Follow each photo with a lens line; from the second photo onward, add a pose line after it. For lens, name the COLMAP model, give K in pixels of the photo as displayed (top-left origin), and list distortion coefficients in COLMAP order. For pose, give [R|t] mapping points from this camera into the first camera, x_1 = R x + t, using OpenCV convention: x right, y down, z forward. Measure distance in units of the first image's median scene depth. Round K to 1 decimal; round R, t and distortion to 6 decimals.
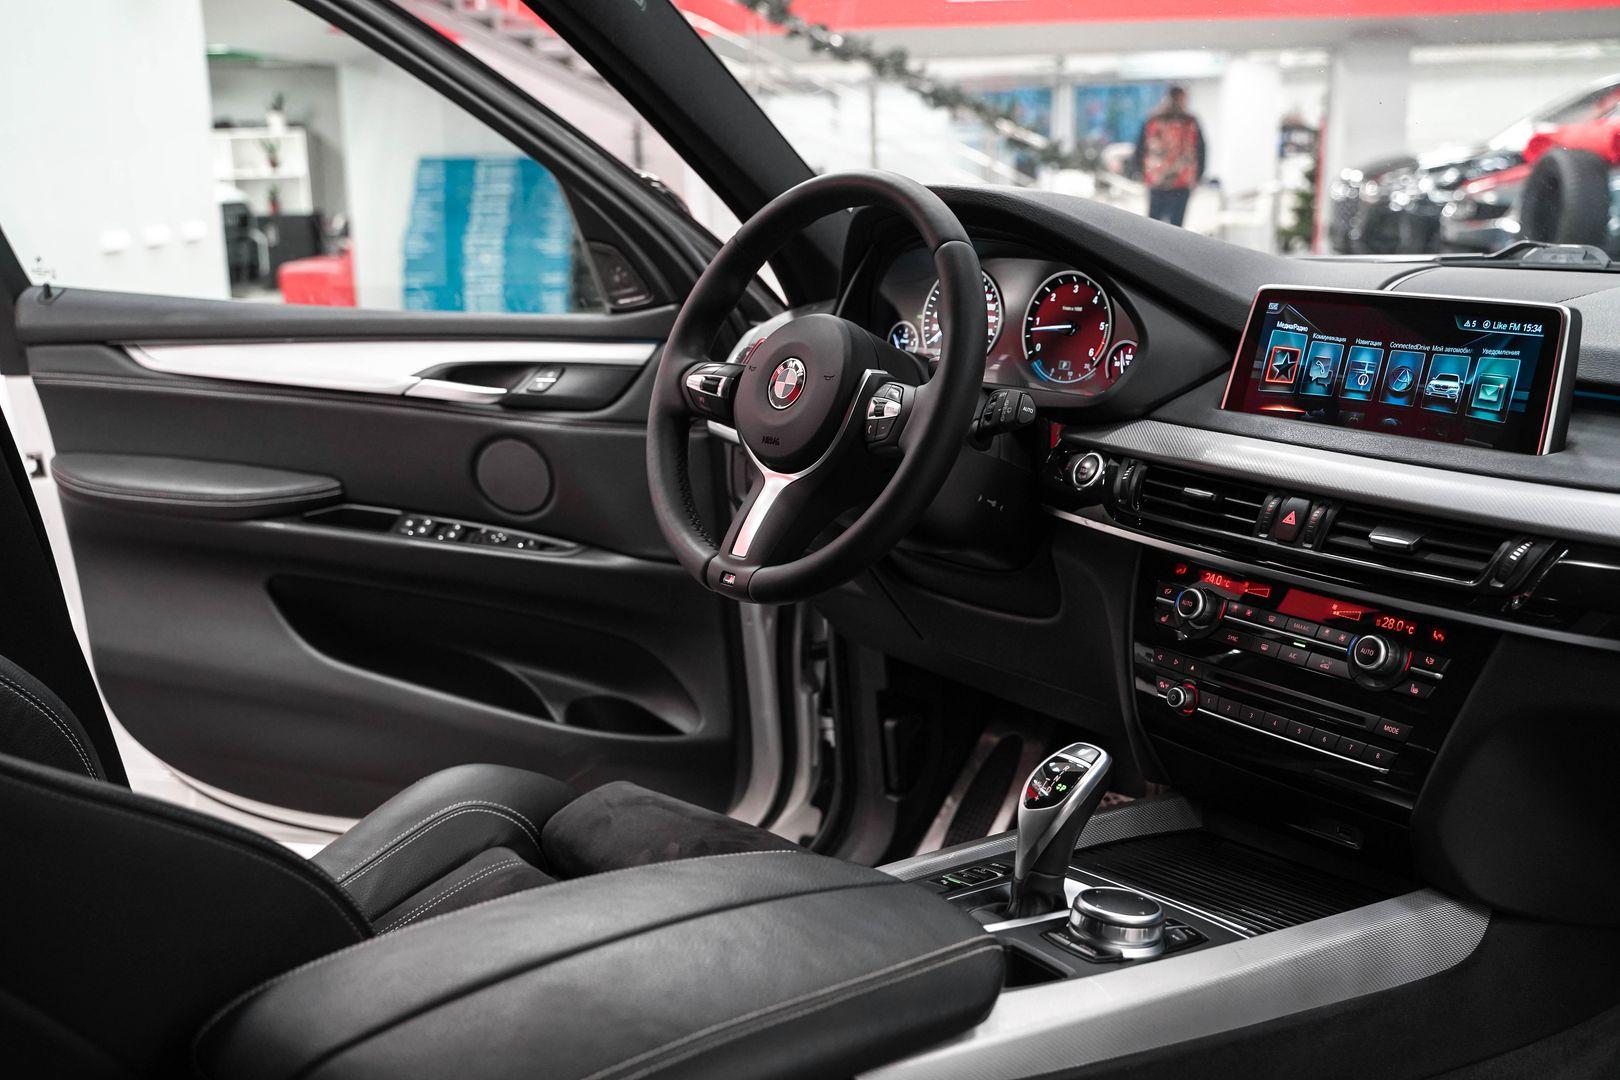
lens RADIAL K [[1708.5, 0, 806.1], [0, 1708.5, 531.1], [0, 0, 1]] dist [-0.016717, 0.000000]
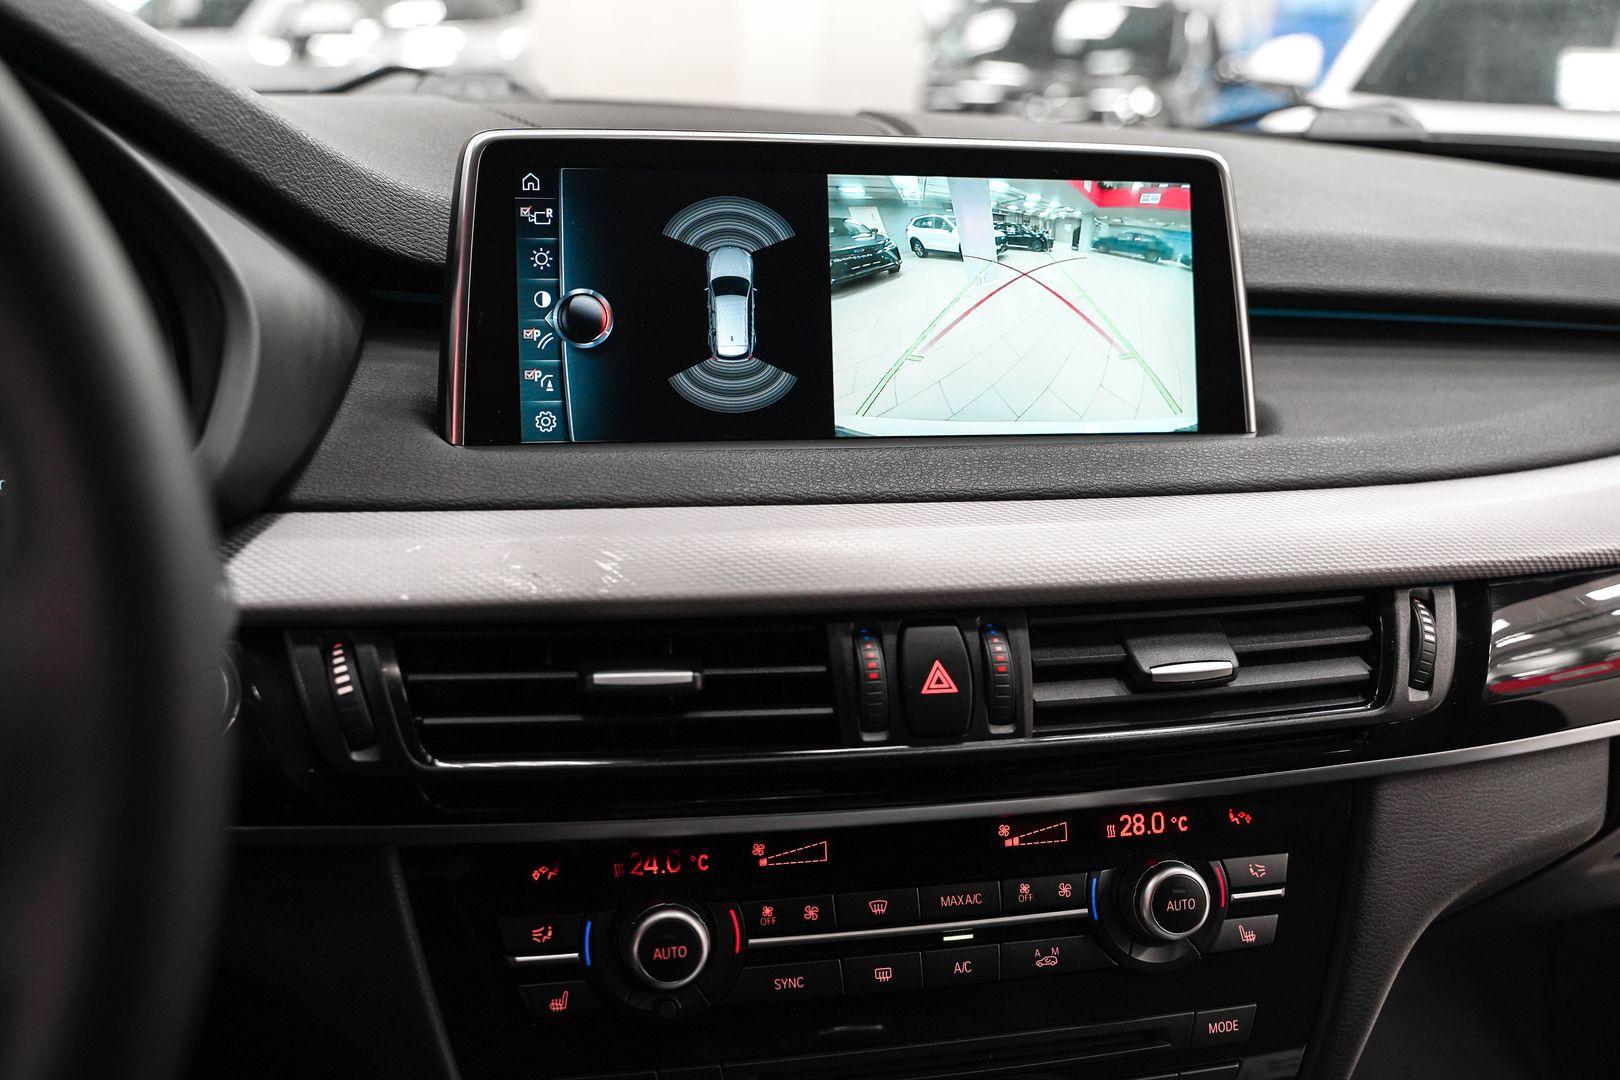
lens RADIAL K [[1507.6, 0, 808.0], [0, 1507.6, 537.8], [0, 0, 1]] dist [-0.069324, 0.000000]
pose [[0.370054, -0.241613, 0.897041, -0.047923], [0.158917, 0.967819, 0.195120, -0.105046], [-0.915317, 0.070350, 0.396542, 0.773356]]
